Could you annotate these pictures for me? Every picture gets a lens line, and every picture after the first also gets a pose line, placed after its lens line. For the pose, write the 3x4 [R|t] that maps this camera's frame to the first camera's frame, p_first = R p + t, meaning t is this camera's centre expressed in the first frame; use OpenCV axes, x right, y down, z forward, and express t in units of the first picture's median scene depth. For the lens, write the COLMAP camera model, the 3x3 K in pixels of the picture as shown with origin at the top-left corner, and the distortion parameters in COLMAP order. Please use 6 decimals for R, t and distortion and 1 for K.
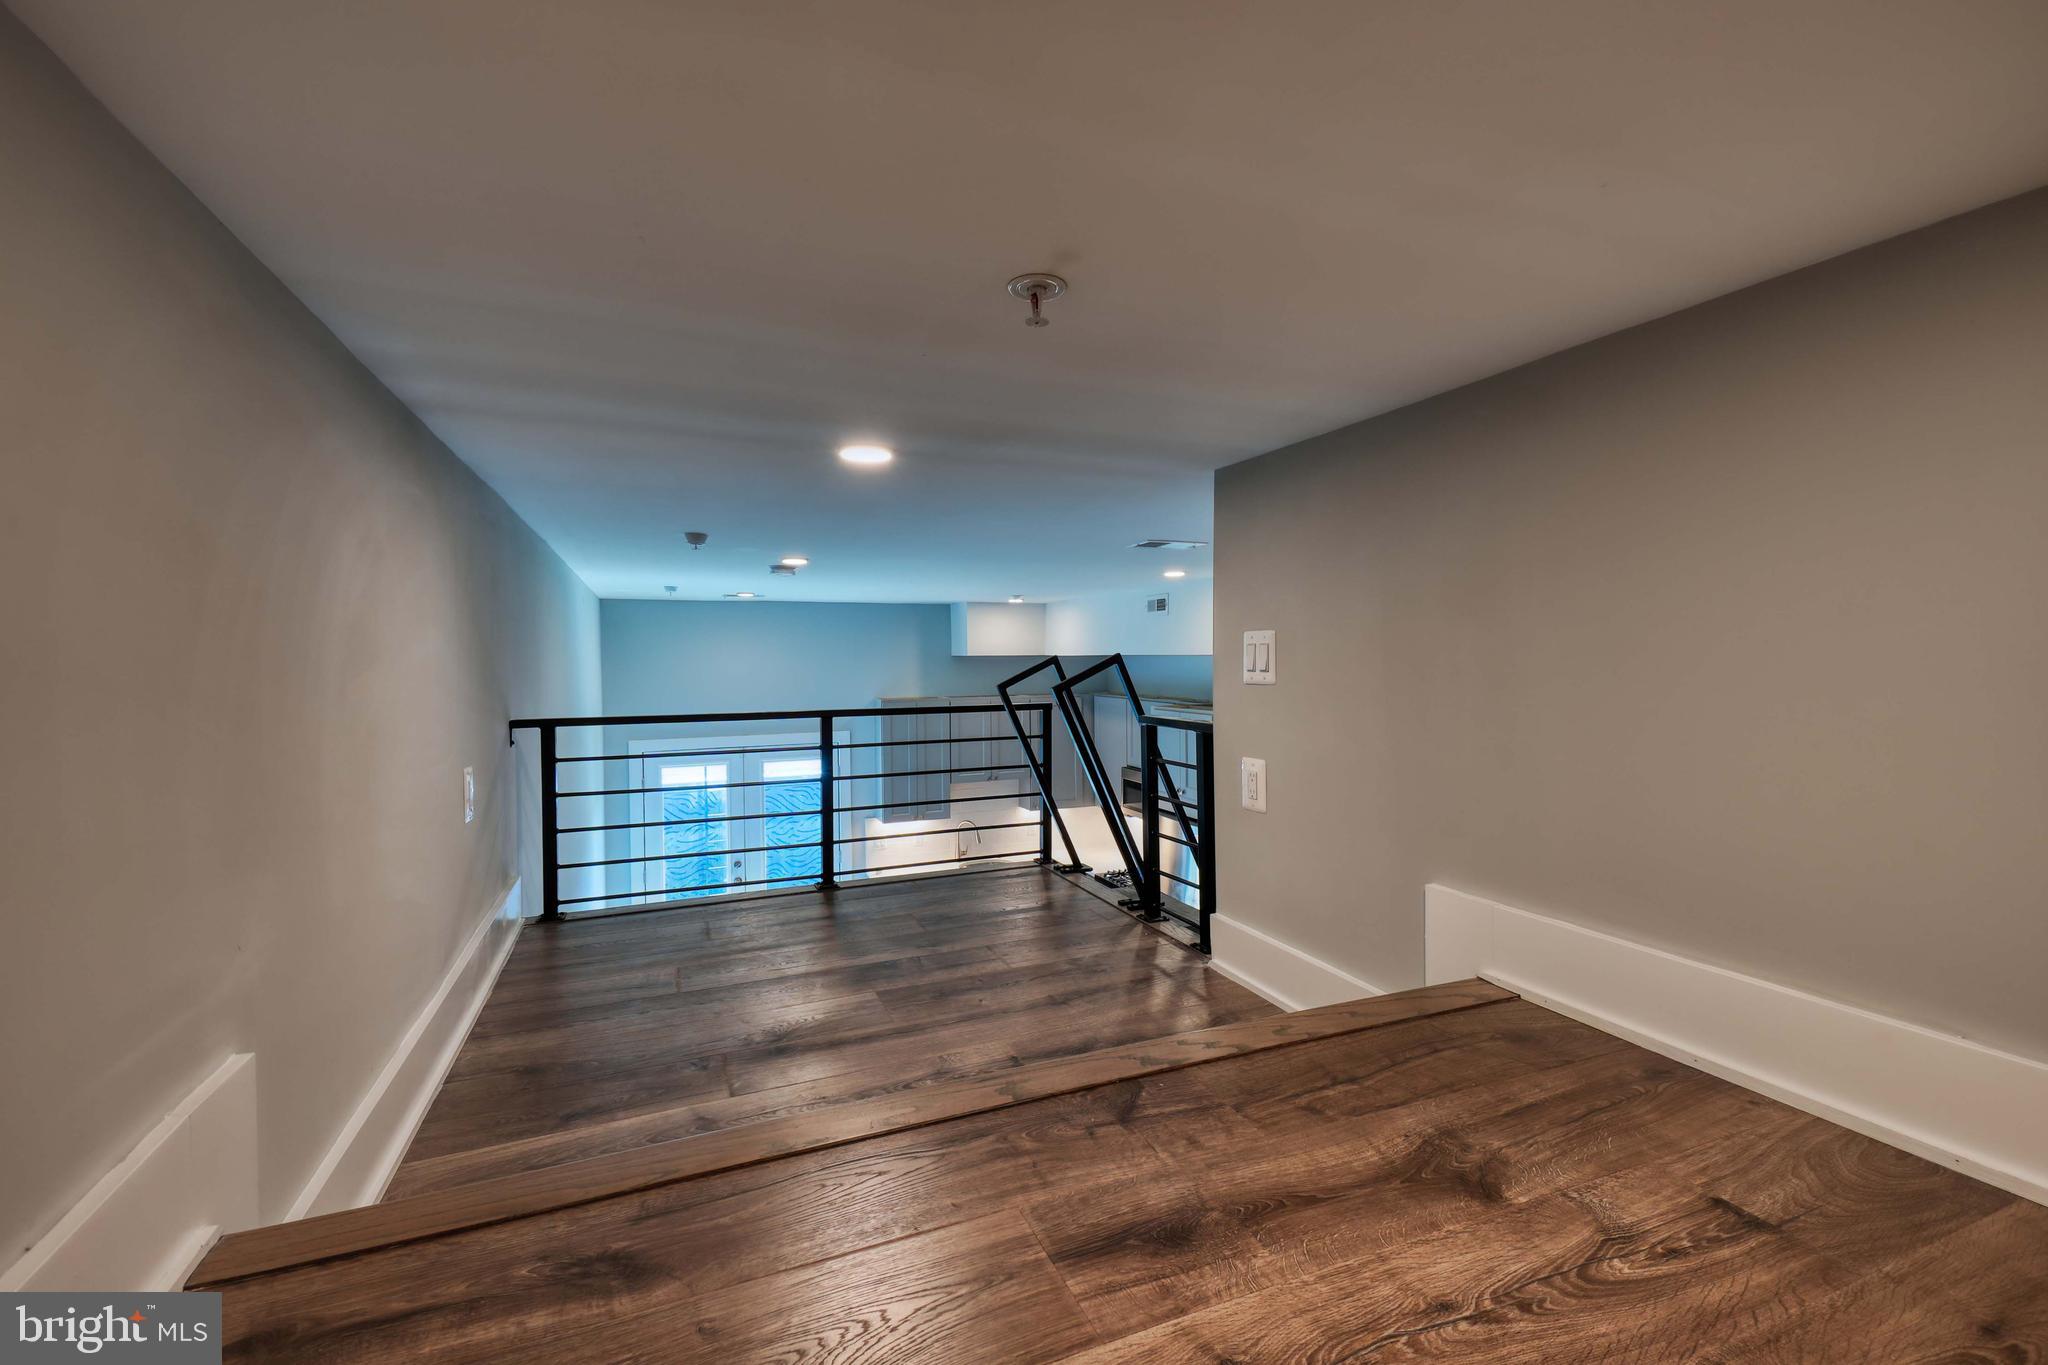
lens RADIAL K [[882.2, 0, 1030.6], [0, 882.2, 666.2], [0, 0, 1]] dist [0.050221, -0.017415]
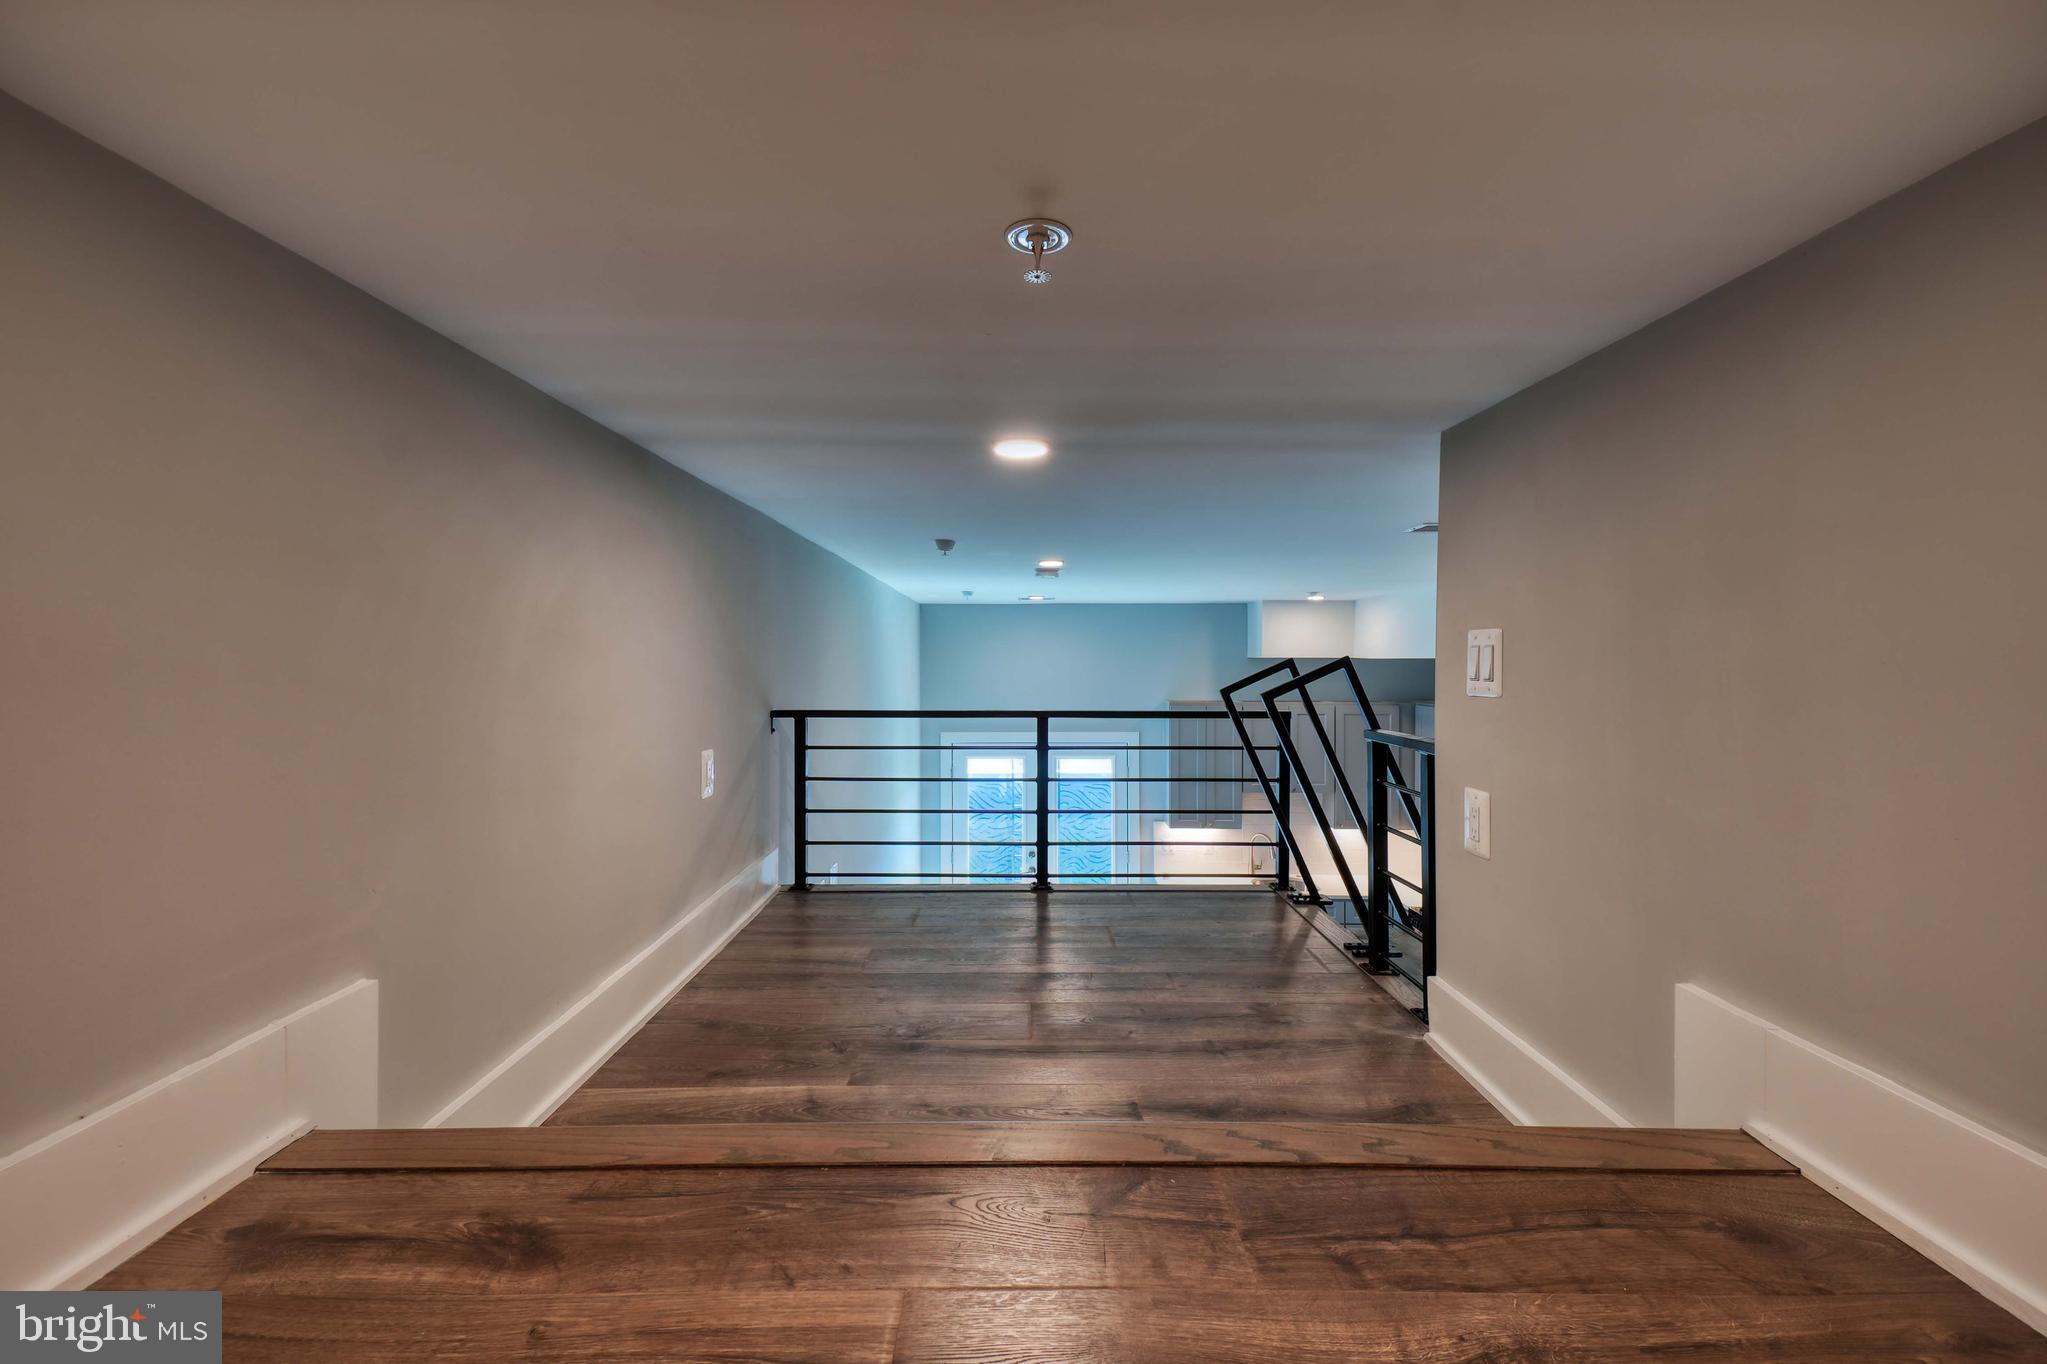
lens RADIAL K [[881.8, 0, 1023.2], [0, 881.8, 665.9], [0, 0, 1]] dist [0.050221, -0.017415]
pose [[0.923658, 0.012871, -0.383001, 0.191448], [-0.013737, 0.999906, 0.000471, -0.001870], [0.382971, 0.004826, 0.923748, 0.106993]]
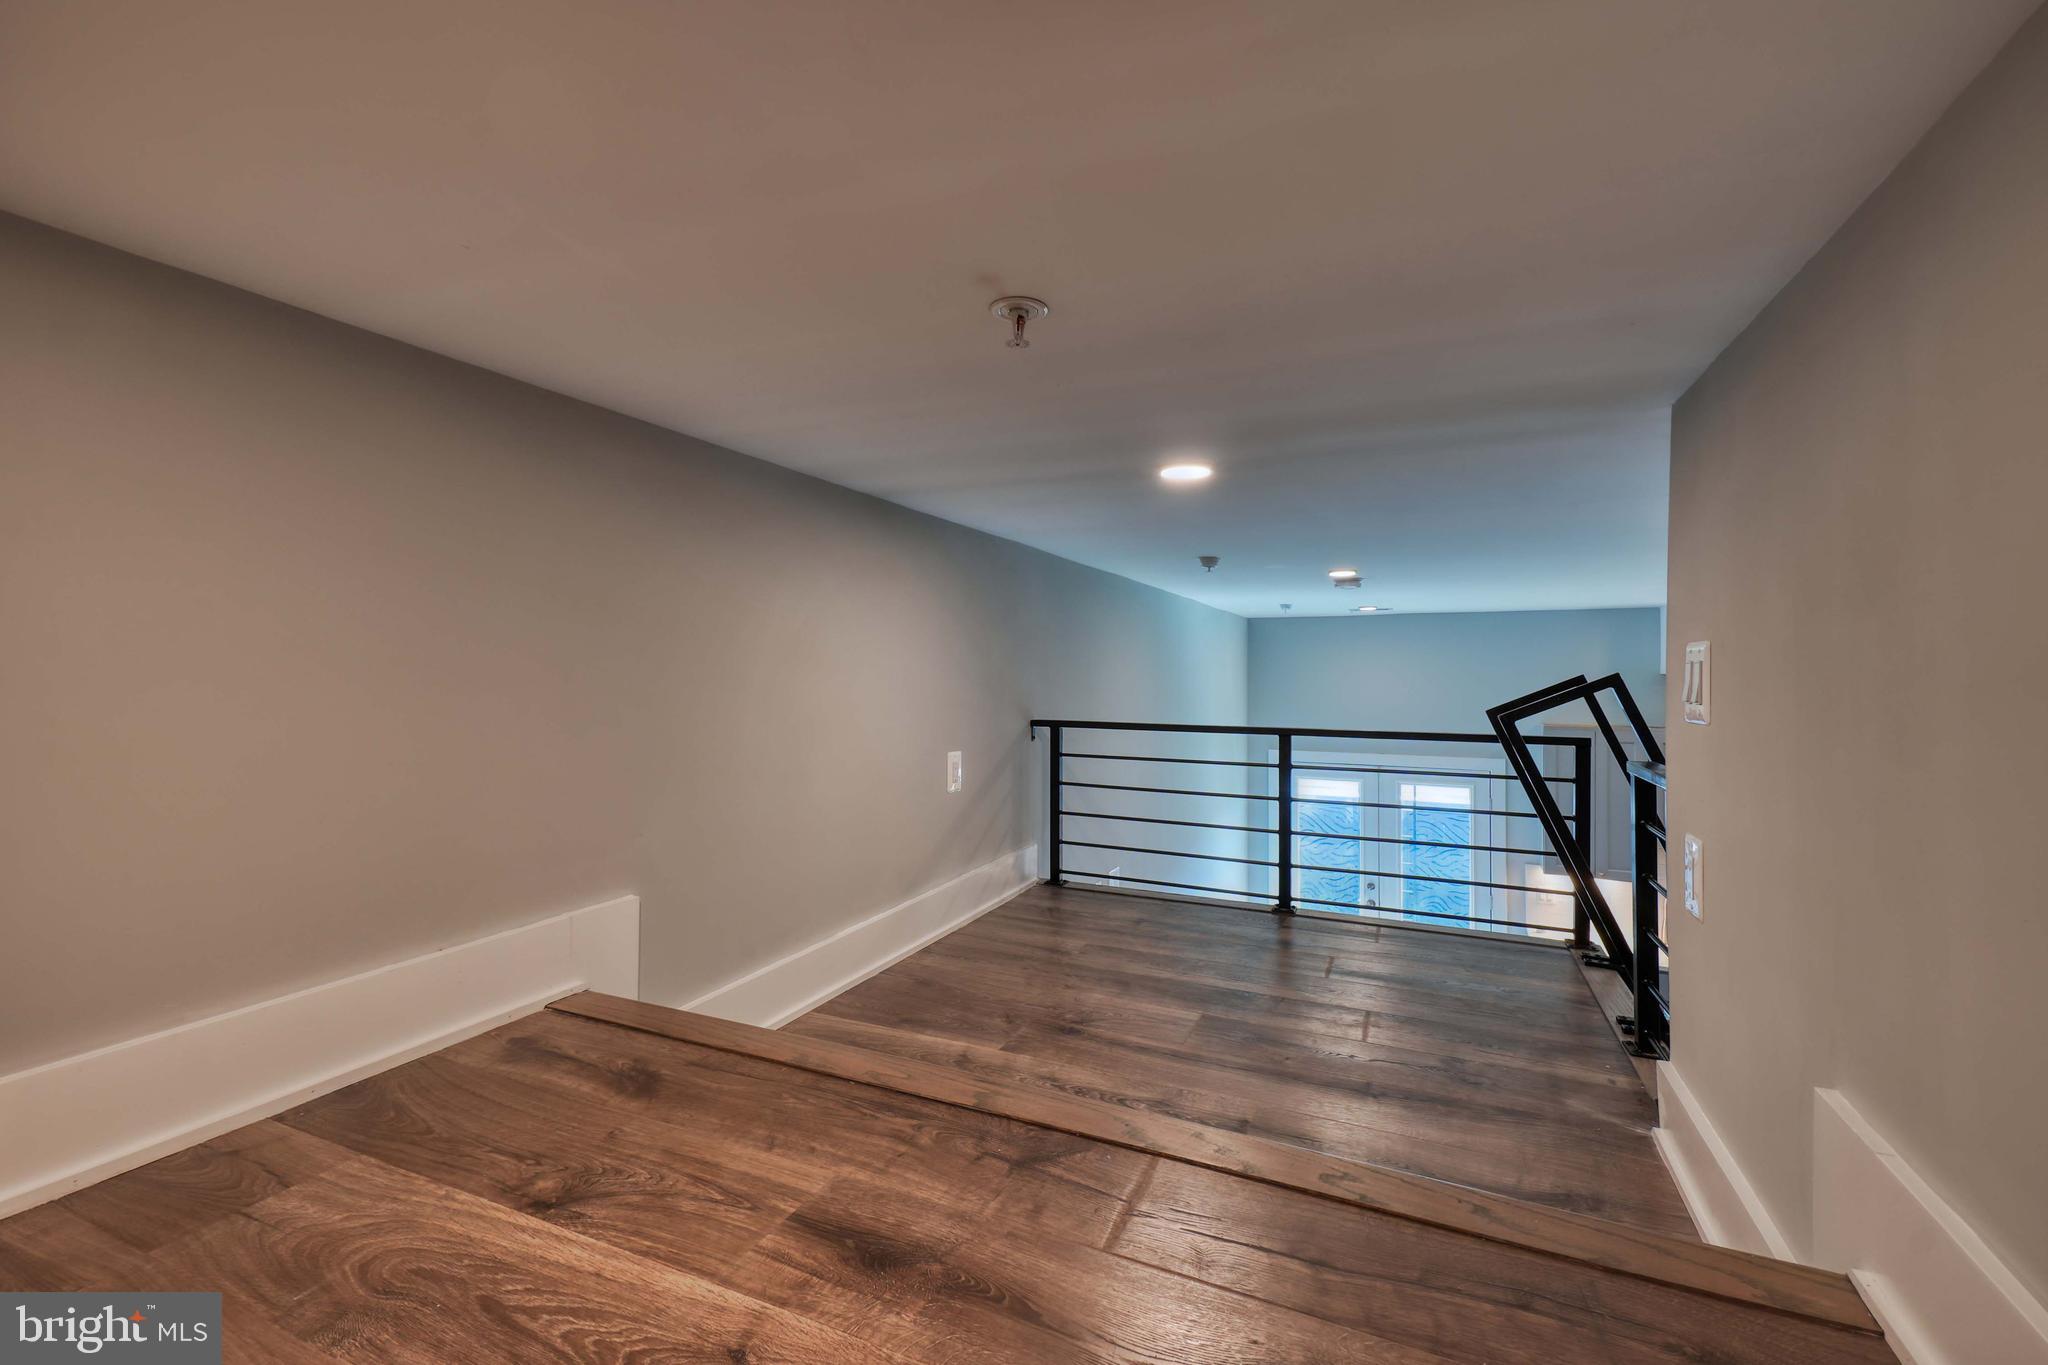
lens RADIAL K [[882.2, 0, 1017.2], [0, 882.2, 665.1], [0, 0, 1]] dist [0.050221, -0.017415]
pose [[0.672137, 0.006094, -0.740401, 0.432670], [-0.019311, 0.999770, -0.009301, -0.006625], [0.740175, 0.020549, 0.672101, 0.187777]]
